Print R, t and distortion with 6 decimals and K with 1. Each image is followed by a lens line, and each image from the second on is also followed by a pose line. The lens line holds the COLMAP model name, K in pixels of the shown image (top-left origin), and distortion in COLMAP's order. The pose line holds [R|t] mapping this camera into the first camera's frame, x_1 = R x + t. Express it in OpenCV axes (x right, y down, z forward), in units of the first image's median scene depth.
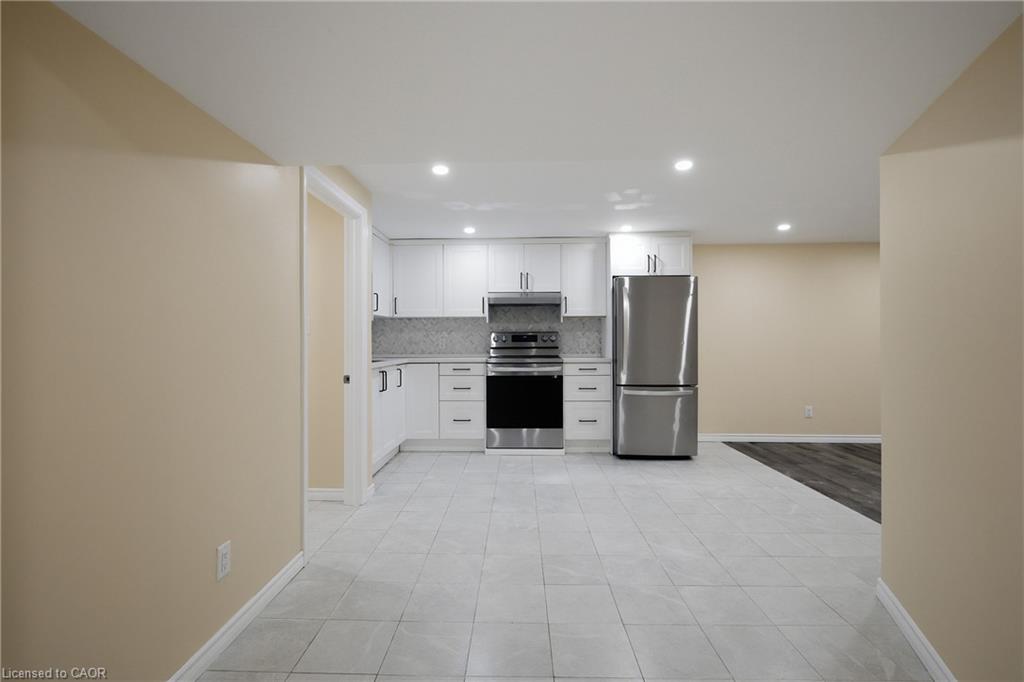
lens RADIAL K [[465.5, 0, 508.2], [0, 465.5, 339.7], [0, 0, 1]] dist [-0.002677, -0.000495]
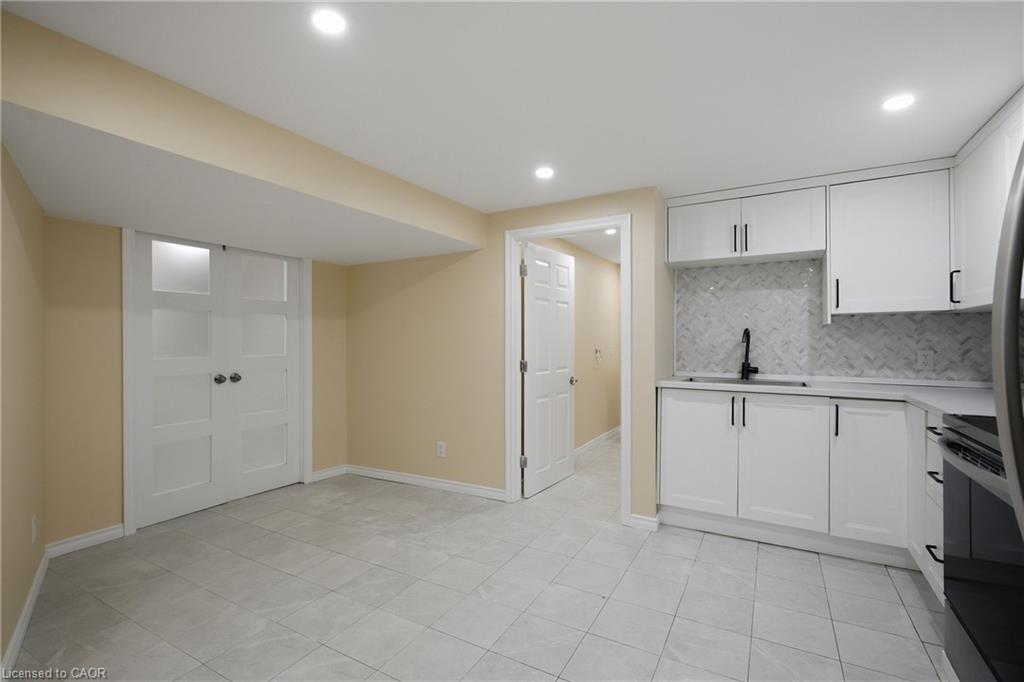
lens RADIAL K [[465.5, 0, 508.2], [0, 465.5, 339.7], [0, 0, 1]] dist [-0.002677, -0.000495]
pose [[-0.457034, 0.006053, -0.889429, 0.852826], [0.000999, 0.999980, 0.006292, -0.044905], [0.889449, 0.001987, -0.457030, 1.613154]]
